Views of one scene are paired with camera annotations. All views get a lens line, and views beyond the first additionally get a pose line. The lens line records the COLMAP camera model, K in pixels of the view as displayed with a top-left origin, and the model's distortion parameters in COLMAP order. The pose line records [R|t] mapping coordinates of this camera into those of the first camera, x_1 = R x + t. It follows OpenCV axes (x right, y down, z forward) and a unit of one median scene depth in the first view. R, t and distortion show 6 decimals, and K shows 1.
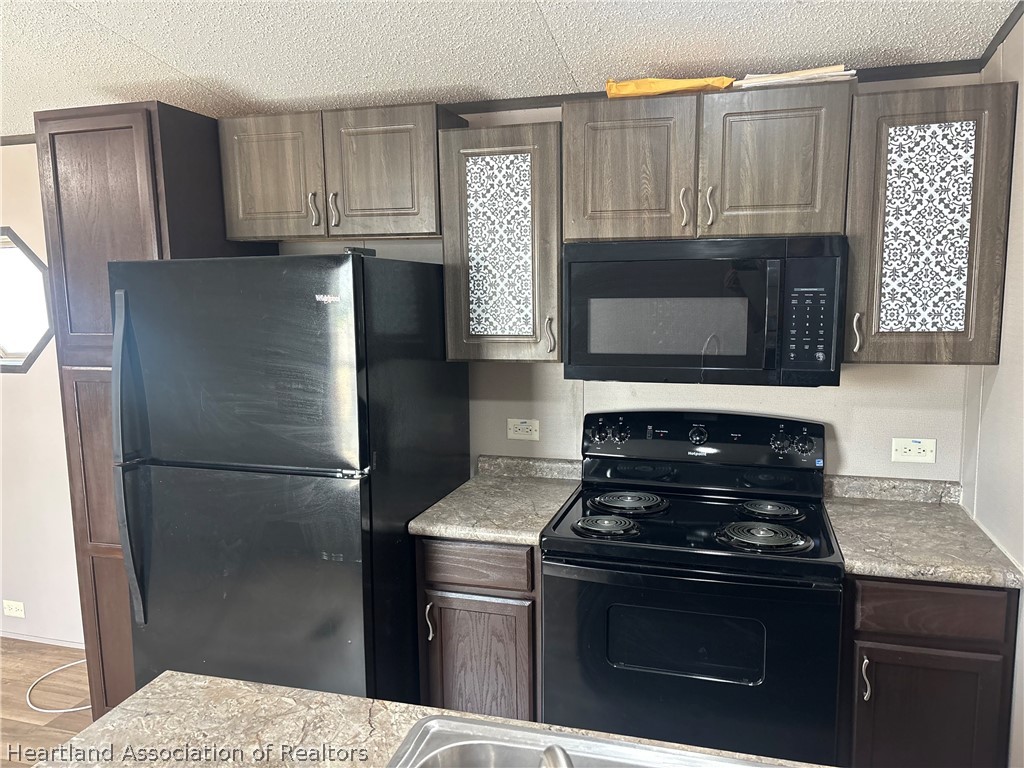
lens RADIAL K [[779.1, 0, 512.5], [0, 779.1, 388.2], [0, 0, 1]] dist [0.025303, -0.002747]
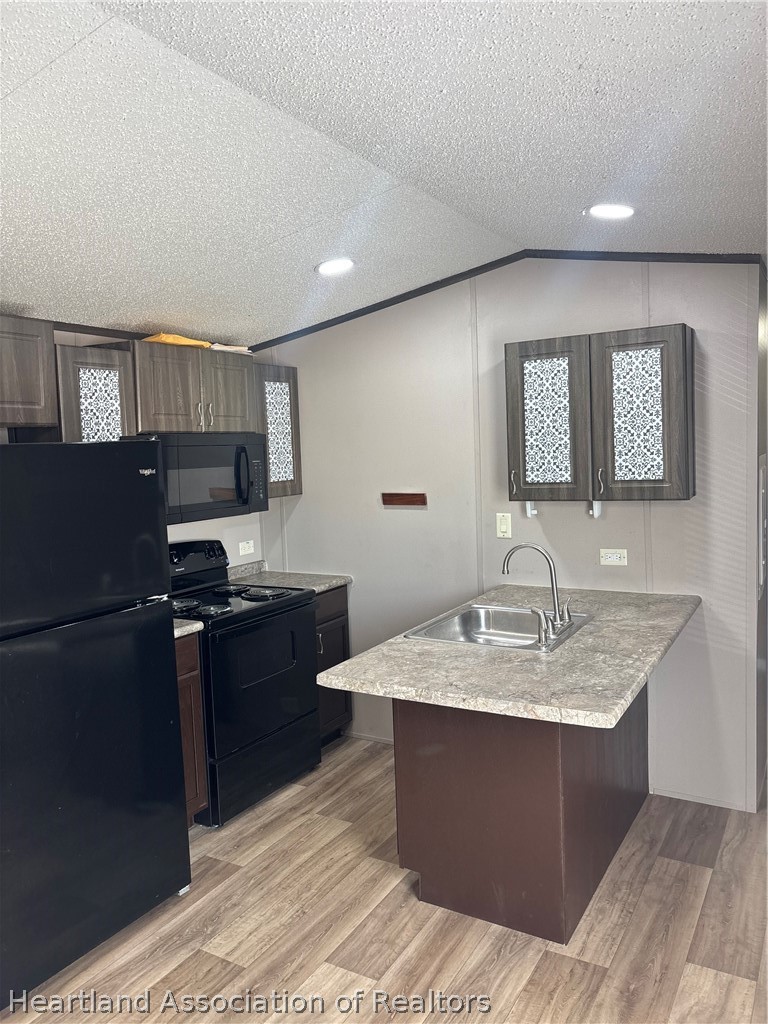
lens RADIAL K [[778.2, 0, 384.0], [0, 778.2, 512.0], [0, 0, 1]] dist [0.007845, -0.003069]
pose [[0.241743, -0.078971, 0.967121, -1.340280], [0.158960, 0.986441, 0.040815, -0.031522], [-0.957231, 0.143867, 0.251019, 0.237580]]
